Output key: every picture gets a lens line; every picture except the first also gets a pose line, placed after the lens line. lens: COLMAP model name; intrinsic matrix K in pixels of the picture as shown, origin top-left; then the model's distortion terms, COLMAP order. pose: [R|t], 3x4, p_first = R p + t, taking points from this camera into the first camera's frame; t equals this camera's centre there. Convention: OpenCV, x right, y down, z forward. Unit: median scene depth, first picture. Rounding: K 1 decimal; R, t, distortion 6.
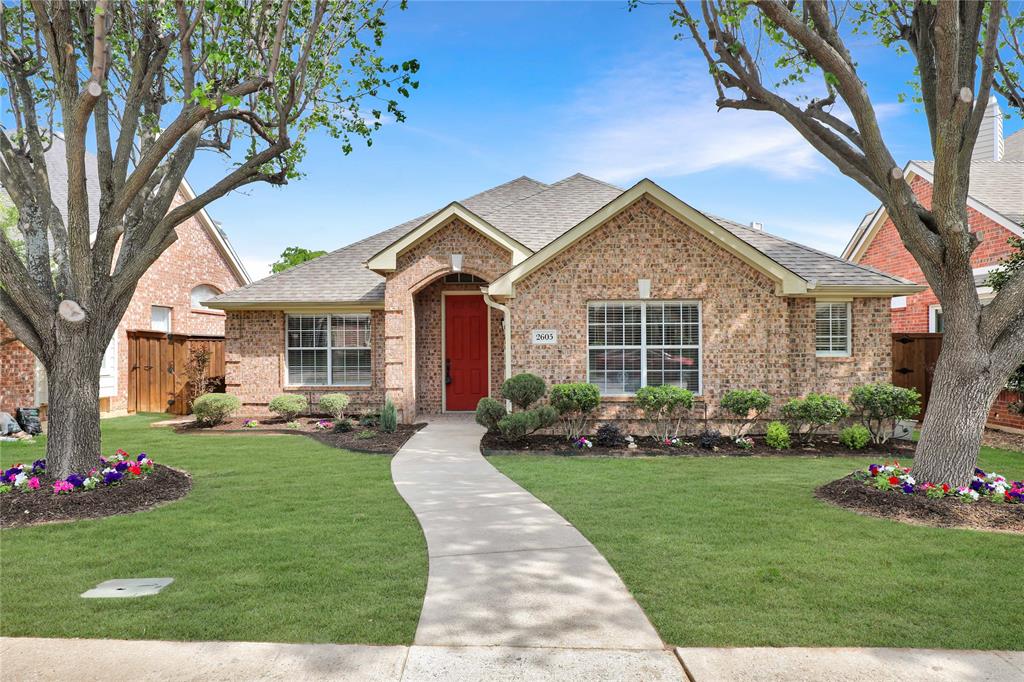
lens RADIAL K [[547.5, 0, 516.6], [0, 547.5, 342.3], [0, 0, 1]] dist [0.000043, 0.000287]
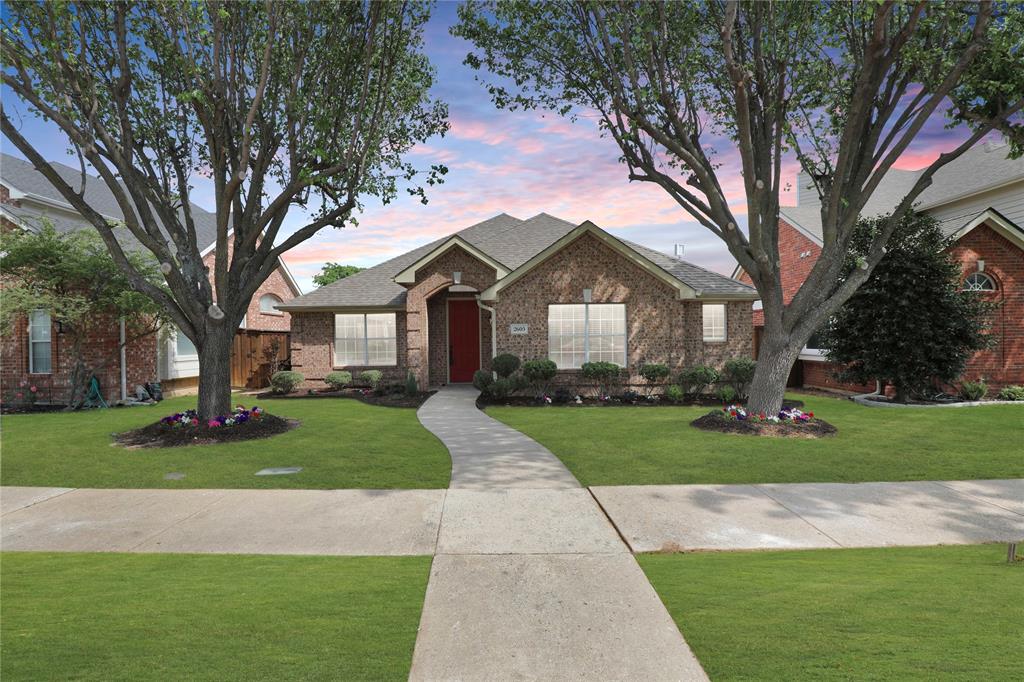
lens RADIAL K [[424.2, 0, 512.0], [0, 424.2, 341.0], [0, 0, 1]] dist [-0.002330, -0.011877]
pose [[0.999468, -0.007157, 0.031815, -0.004581], [0.006824, 0.999921, 0.010571, 0.009840], [-0.031888, -0.010348, 0.999438, -0.128581]]
